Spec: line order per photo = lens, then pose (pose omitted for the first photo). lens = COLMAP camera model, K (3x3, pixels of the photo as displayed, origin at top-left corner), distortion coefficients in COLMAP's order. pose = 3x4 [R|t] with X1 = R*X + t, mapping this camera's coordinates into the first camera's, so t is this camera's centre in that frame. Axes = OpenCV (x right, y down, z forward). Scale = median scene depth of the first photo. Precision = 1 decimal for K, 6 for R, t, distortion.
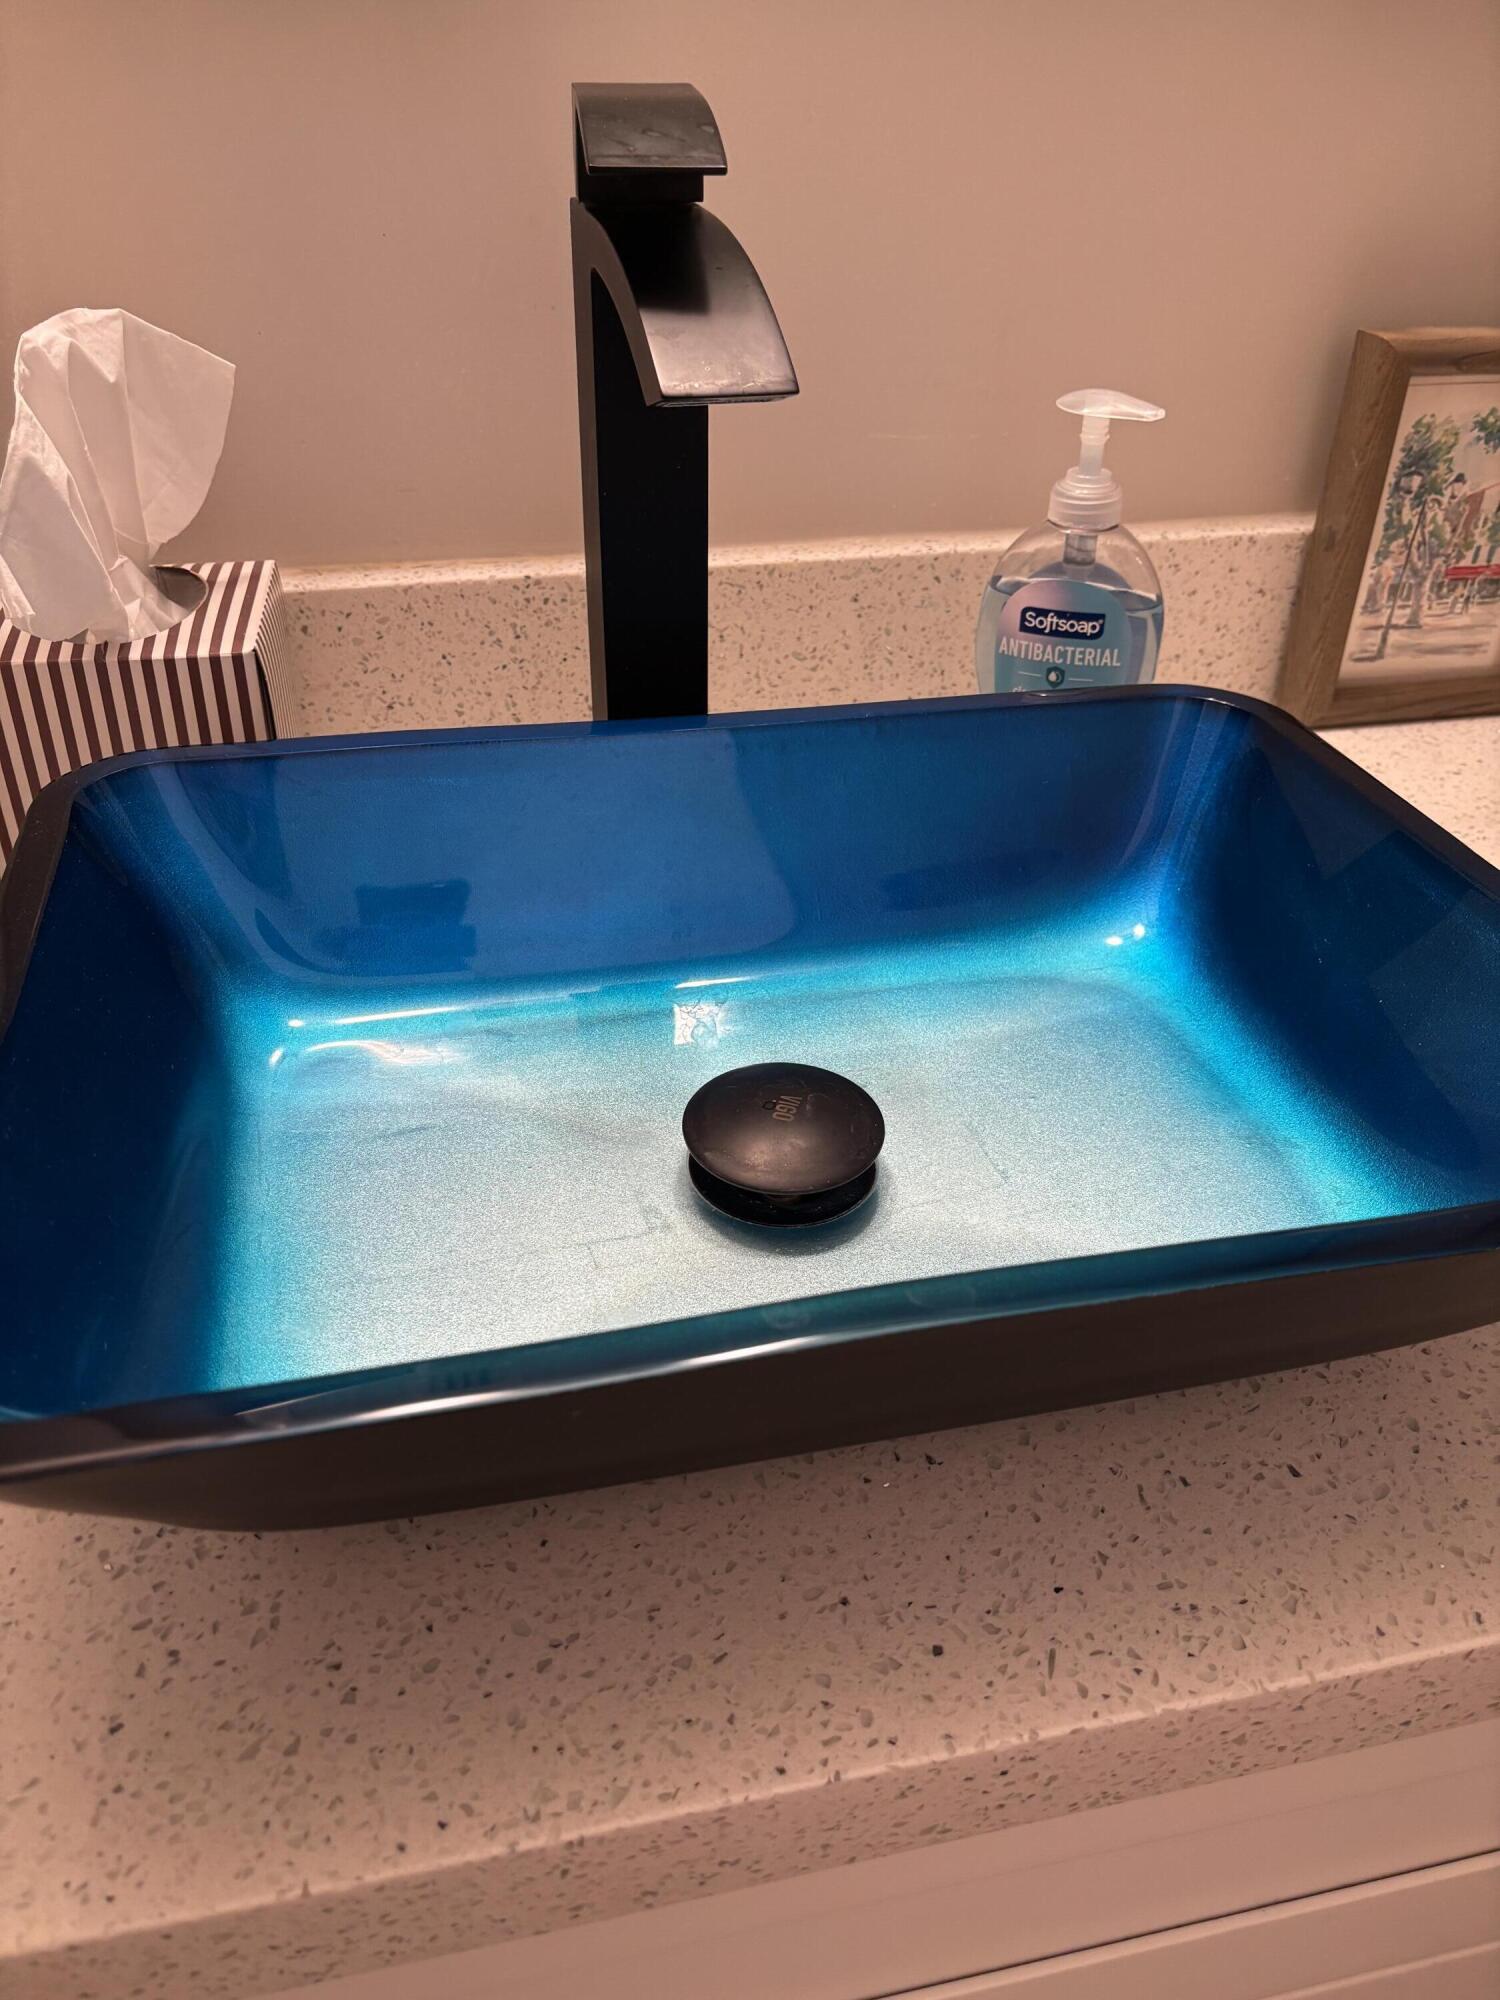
lens RADIAL K [[1523.3, 0, 747.3], [0, 1523.3, 998.4], [0, 0, 1]] dist [0.011801, 0.003281]
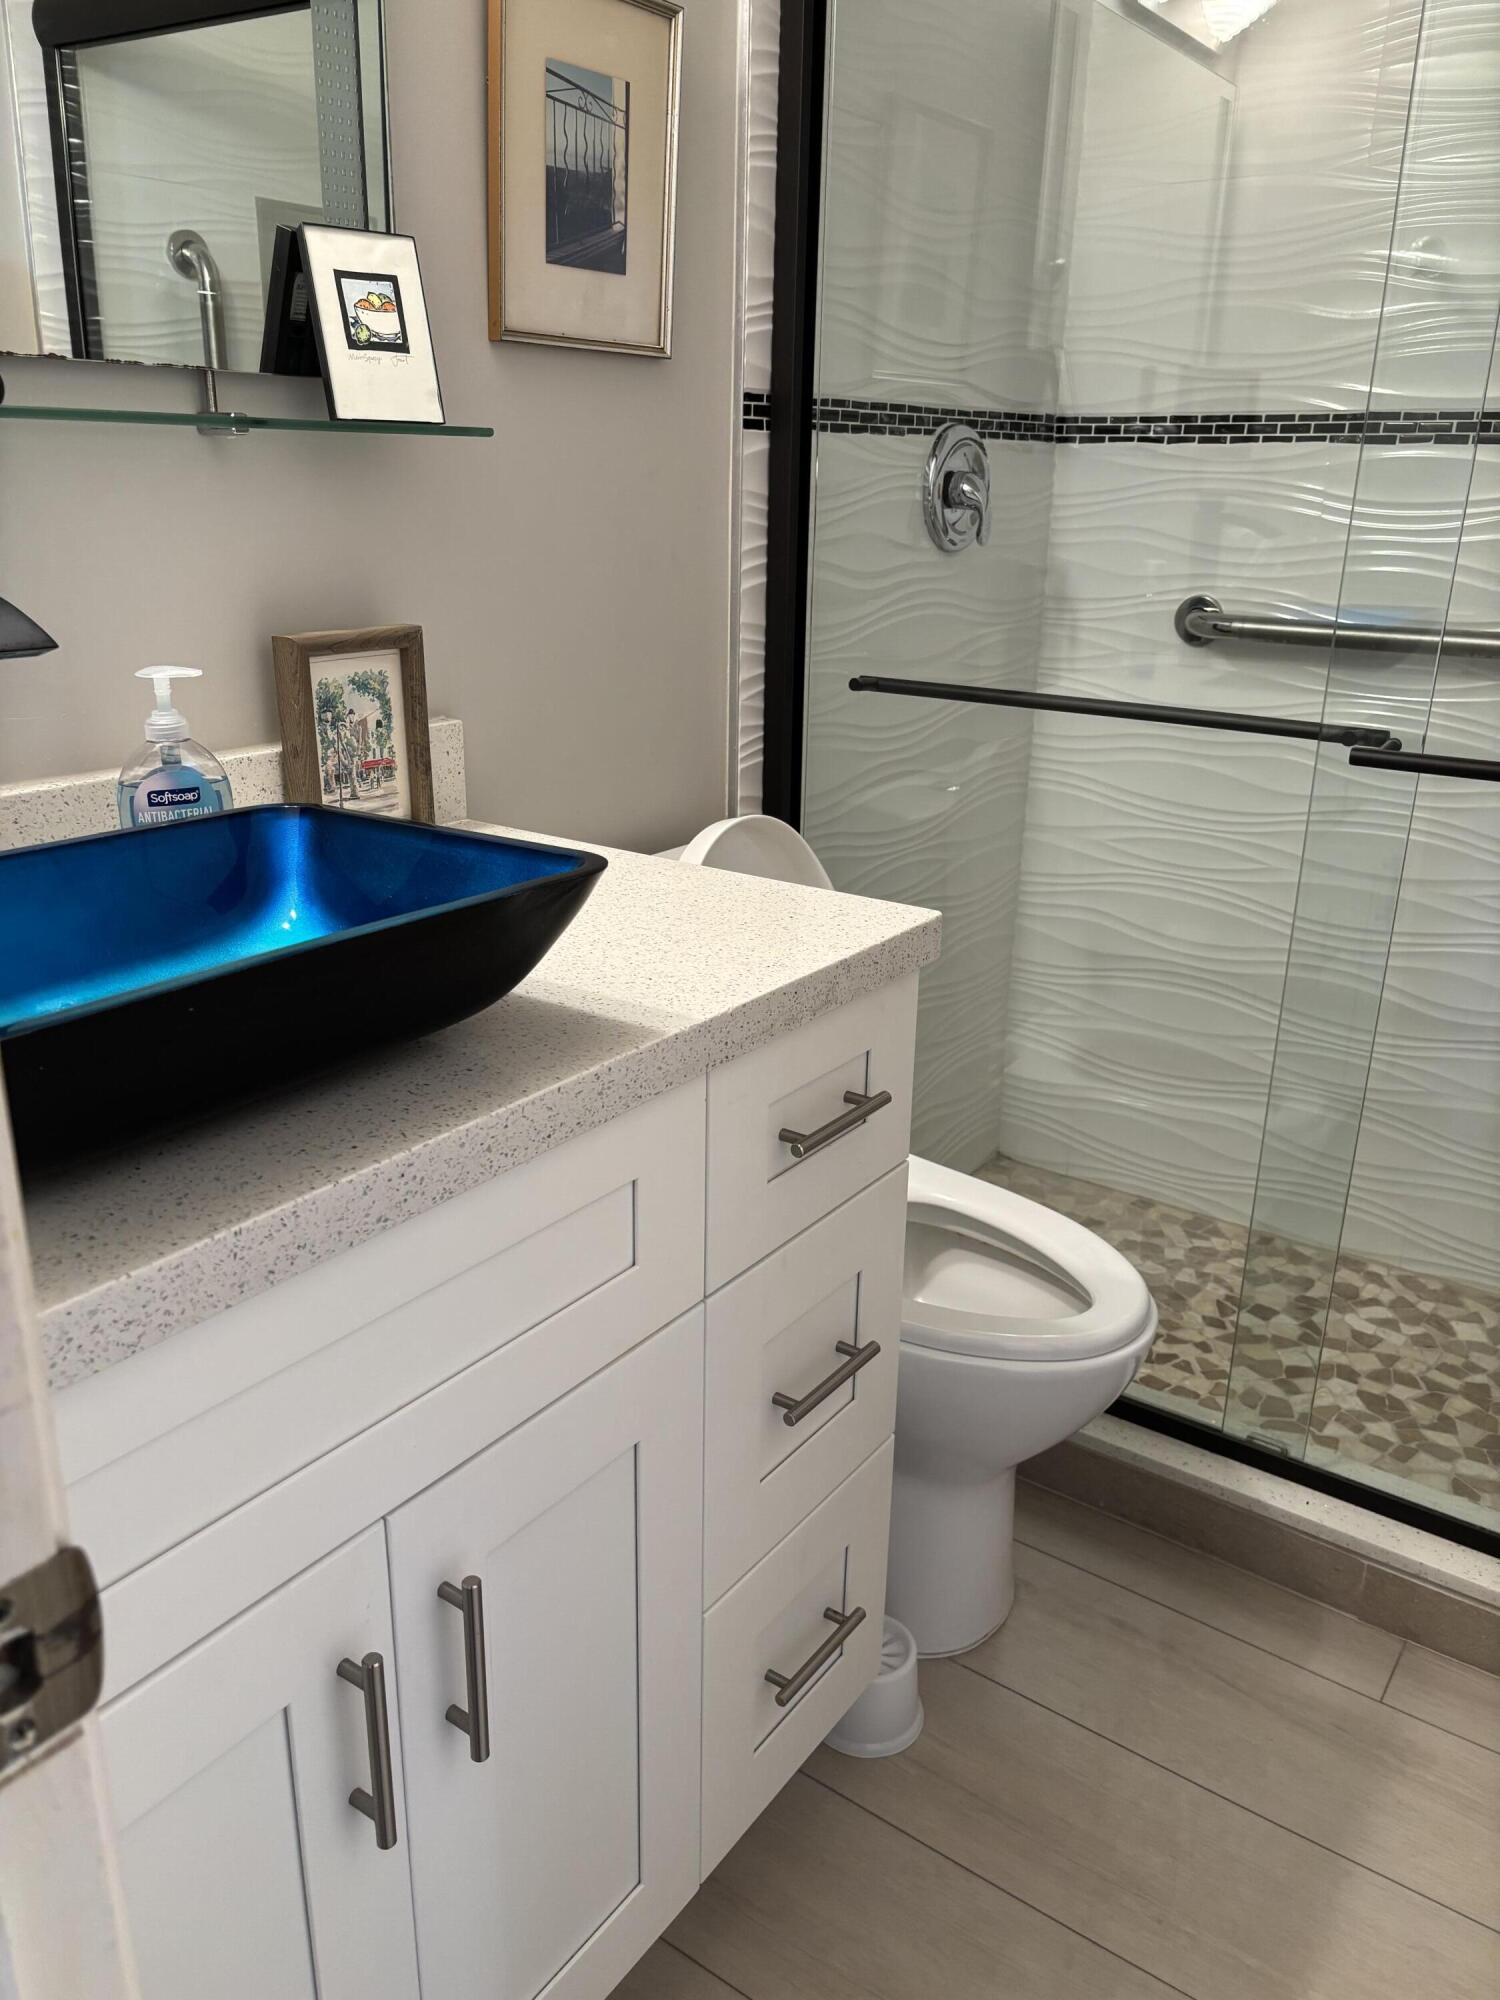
lens RADIAL K [[1523.3, 0, 748.9], [0, 1523.3, 1000.1], [0, 0, 1]] dist [0.011801, 0.003281]
pose [[0.745386, -0.227033, 0.626782, -0.374179], [0.372406, 0.921643, -0.109037, 0.333054], [-0.552914, 0.314692, 0.771528, -0.507416]]
